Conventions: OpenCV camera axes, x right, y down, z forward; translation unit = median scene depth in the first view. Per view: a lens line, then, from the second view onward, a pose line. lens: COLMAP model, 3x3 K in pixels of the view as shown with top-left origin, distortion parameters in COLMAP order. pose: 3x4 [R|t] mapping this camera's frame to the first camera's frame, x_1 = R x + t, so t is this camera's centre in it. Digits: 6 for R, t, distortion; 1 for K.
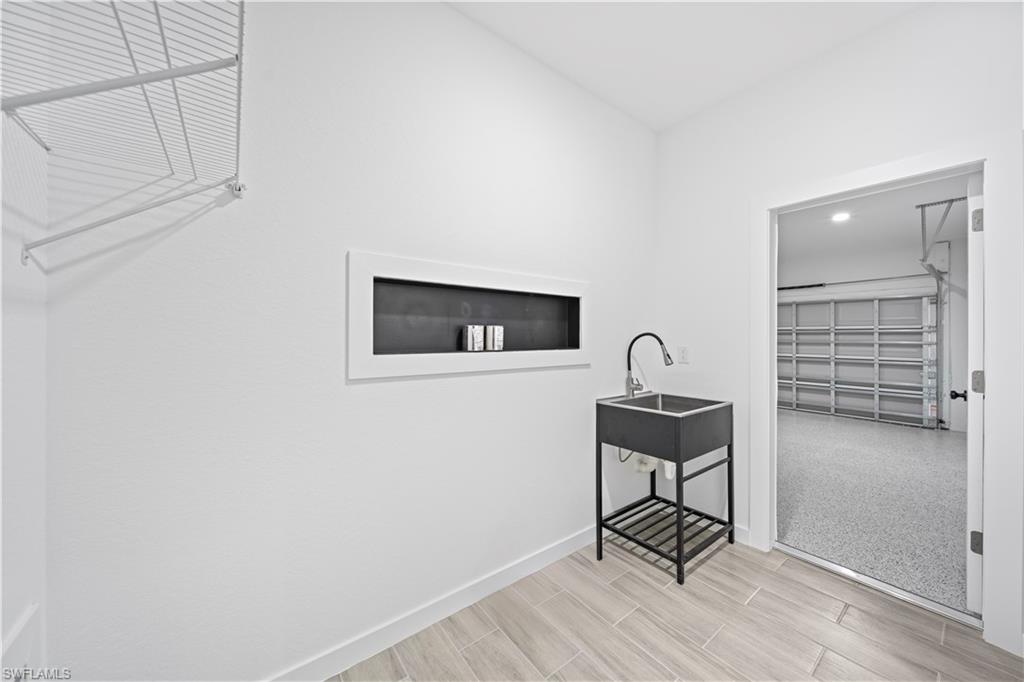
lens RADIAL K [[365.0, 0, 514.8], [0, 365.0, 338.4], [0, 0, 1]] dist [0.001233, -0.000945]
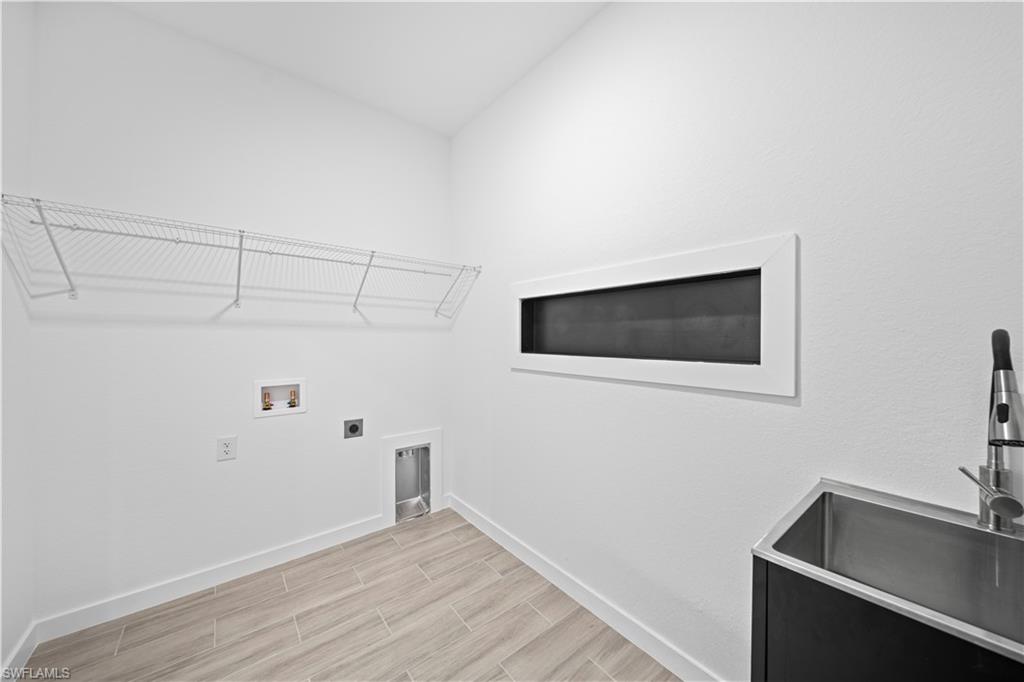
lens RADIAL K [[365.0, 0, 516.4], [0, 365.0, 338.4], [0, 0, 1]] dist [0.001233, -0.000945]
pose [[0.008904, 0.001802, -0.999959, 0.737359], [0.001569, 0.999997, 0.001816, -0.009891], [0.999959, -0.001585, 0.008901, 0.669894]]
